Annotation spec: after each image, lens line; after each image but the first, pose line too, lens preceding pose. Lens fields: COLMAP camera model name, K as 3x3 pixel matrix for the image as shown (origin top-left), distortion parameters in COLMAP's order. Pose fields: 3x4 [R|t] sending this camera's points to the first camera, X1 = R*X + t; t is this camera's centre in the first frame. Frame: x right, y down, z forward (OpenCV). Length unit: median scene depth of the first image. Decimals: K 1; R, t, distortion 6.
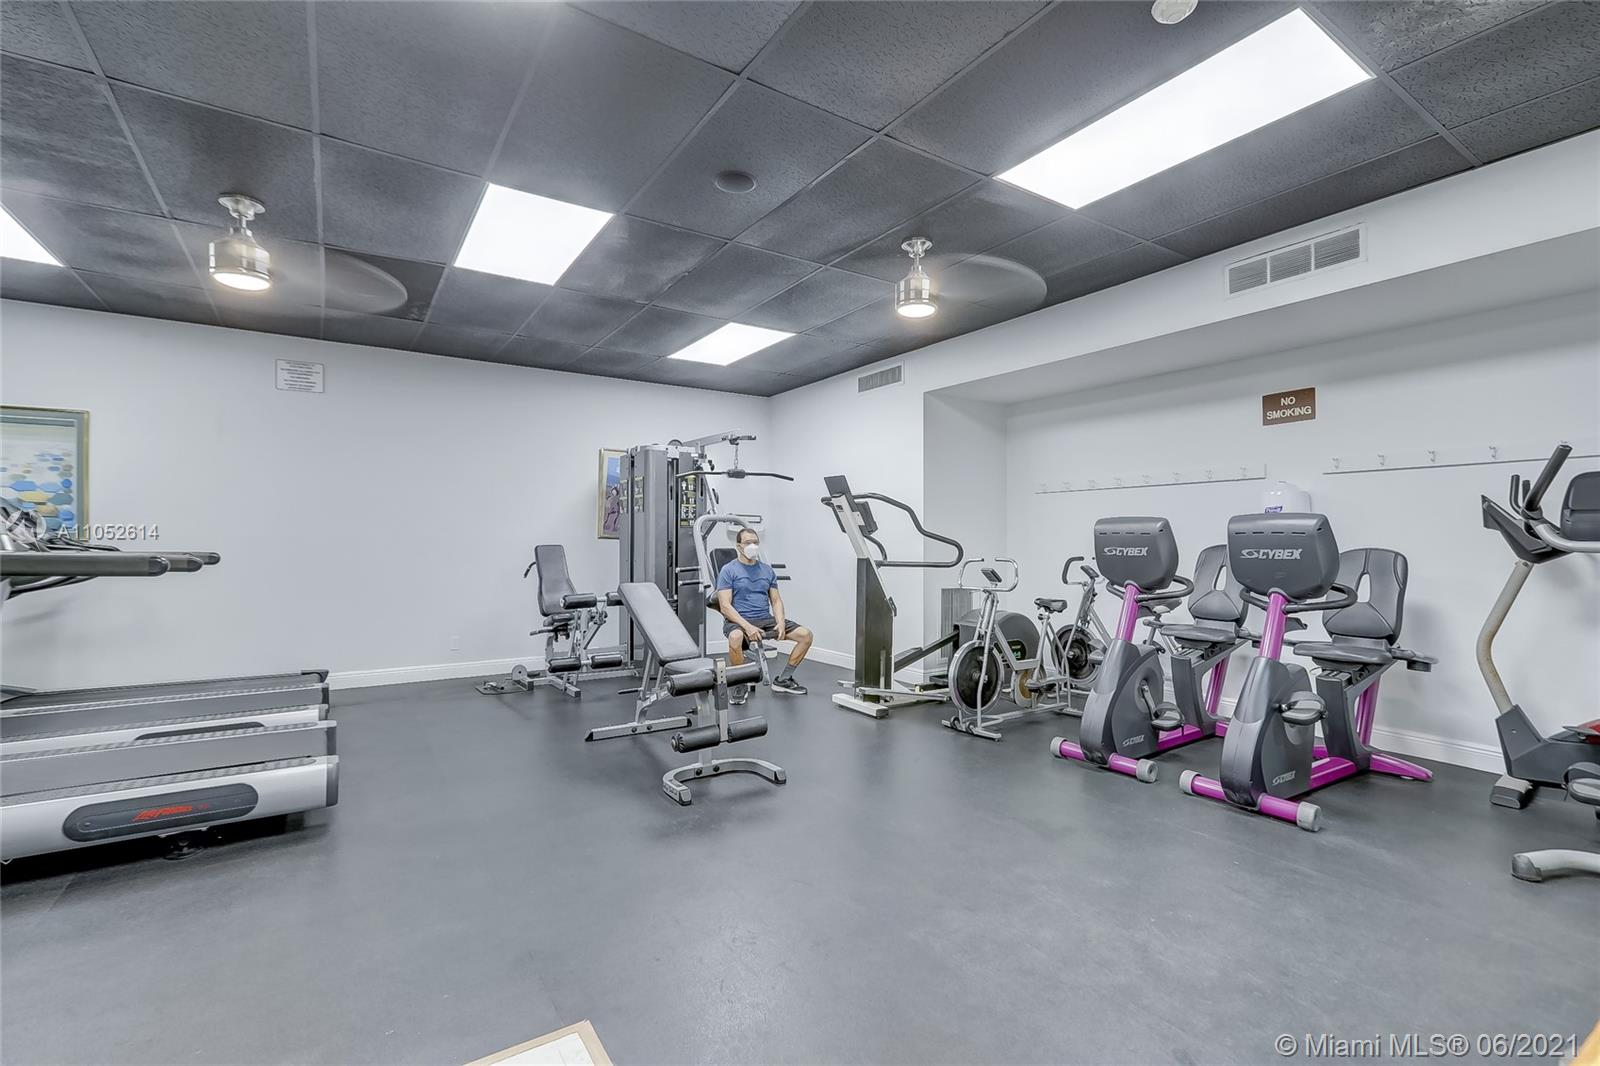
lens RADIAL K [[718.0, 0, 804.9], [0, 718.0, 532.3], [0, 0, 1]] dist [0.001338, 0.000709]
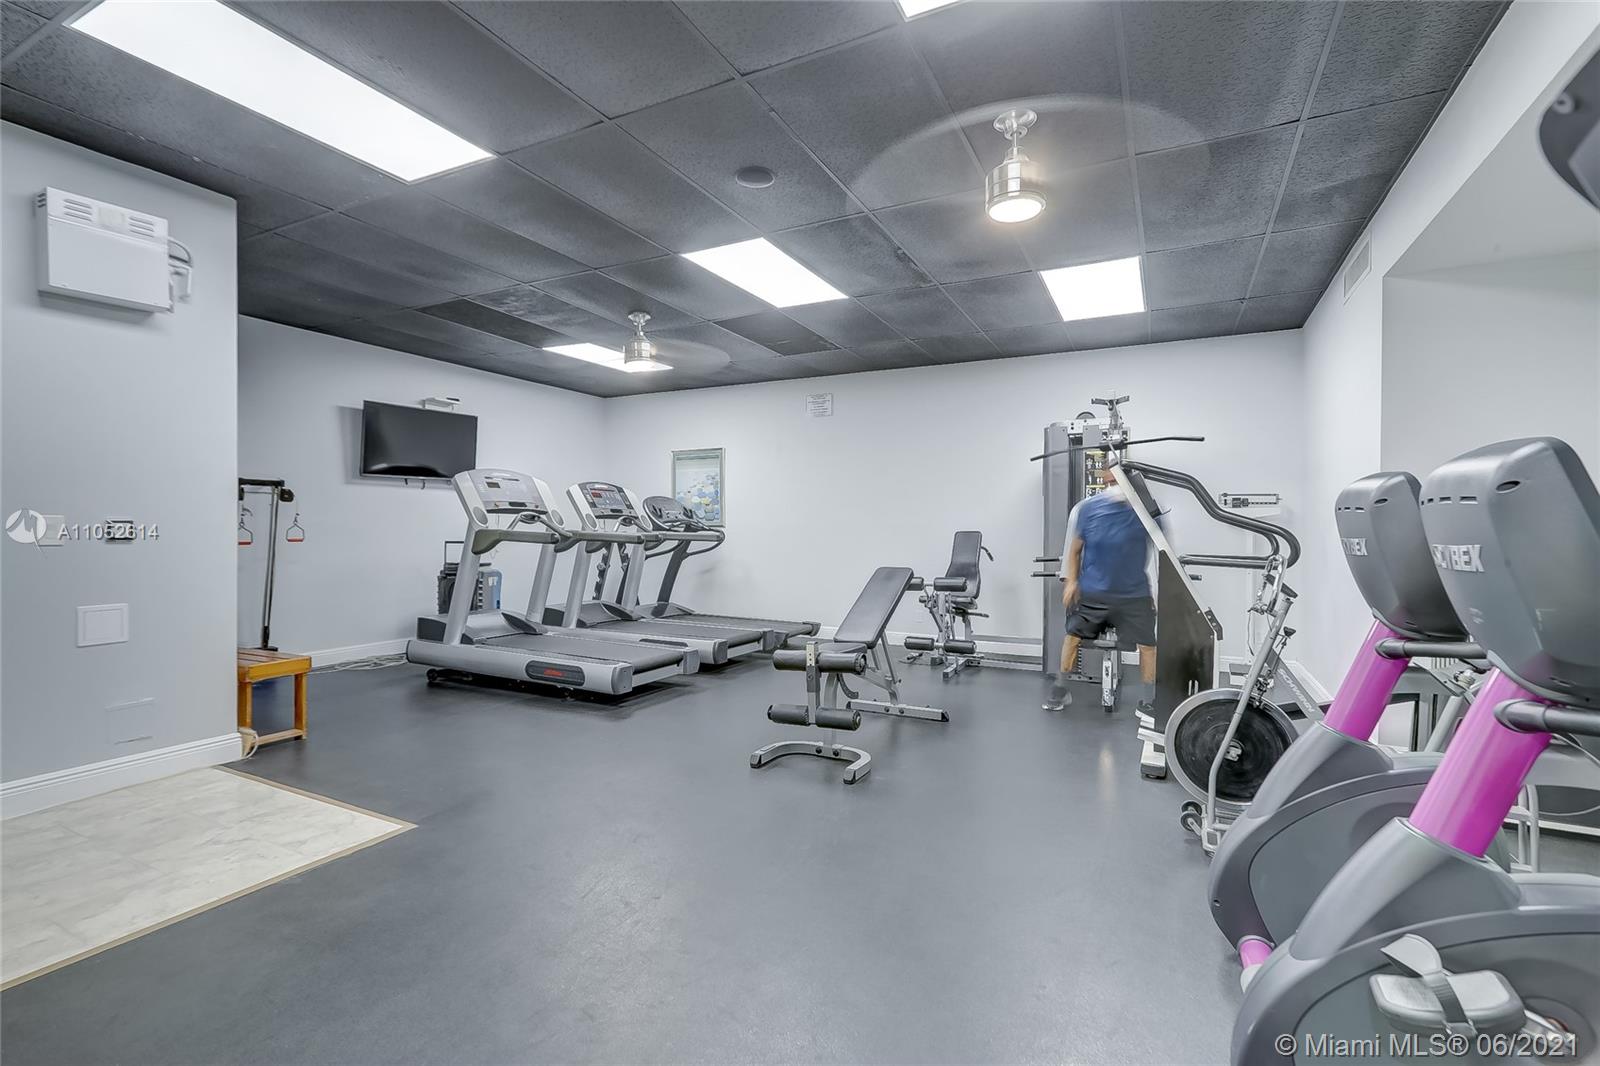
lens RADIAL K [[718.0, 0, 806.3], [0, 718.0, 536.1], [0, 0, 1]] dist [0.001338, 0.000709]
pose [[0.498709, 0.011633, -0.866692, 0.532498], [0.006155, 0.999837, 0.016962, 0.006988], [0.866748, -0.013793, 0.498556, 0.346611]]
